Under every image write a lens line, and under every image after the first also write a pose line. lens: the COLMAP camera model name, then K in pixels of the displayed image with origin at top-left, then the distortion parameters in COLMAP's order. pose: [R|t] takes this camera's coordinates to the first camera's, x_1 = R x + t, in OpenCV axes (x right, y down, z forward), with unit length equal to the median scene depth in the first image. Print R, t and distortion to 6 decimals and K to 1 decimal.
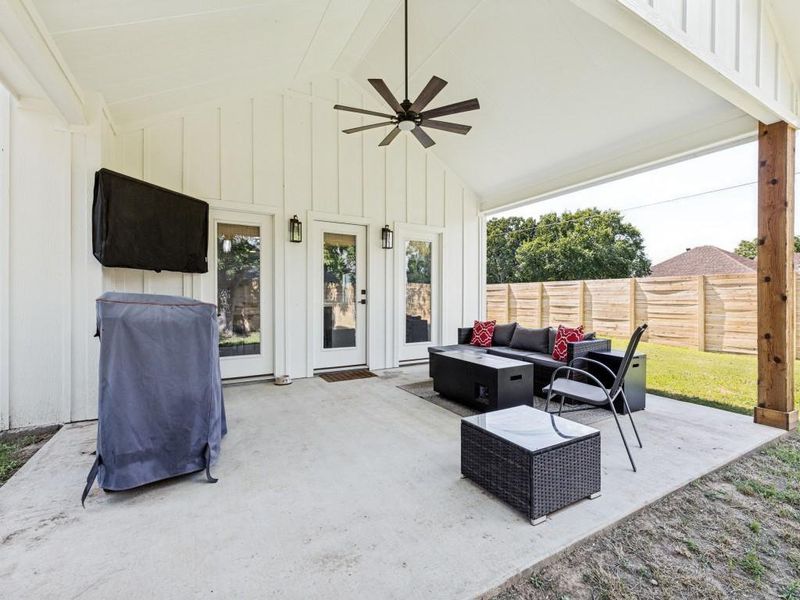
lens RADIAL K [[363.8, 0, 407.7], [0, 363.8, 297.4], [0, 0, 1]] dist [0.010528, -0.000167]
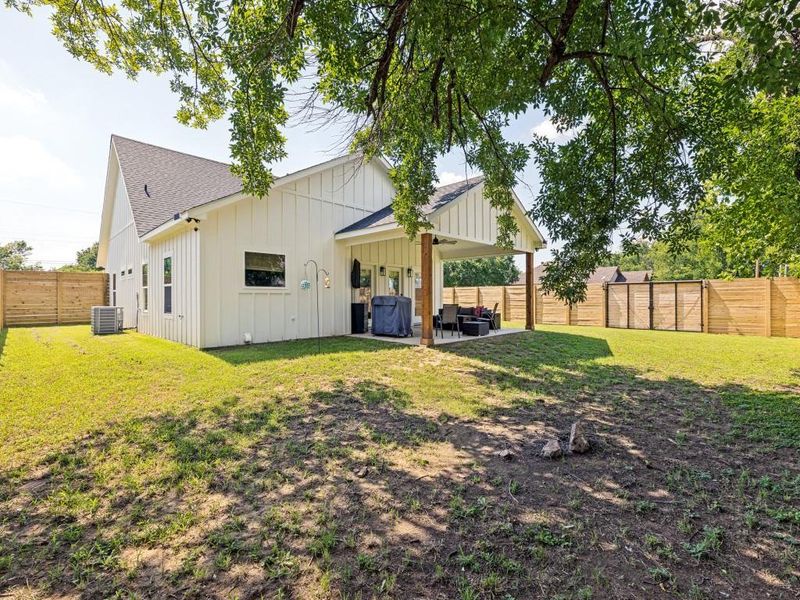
lens RADIAL K [[363.8, 0, 407.7], [0, 363.8, 297.4], [0, 0, 1]] dist [0.010528, -0.000167]
pose [[0.961978, -0.003002, 0.273110, -0.224982], [0.002935, 0.999995, 0.000653, -0.000786], [-0.273111, 0.000174, 0.961983, -0.403738]]
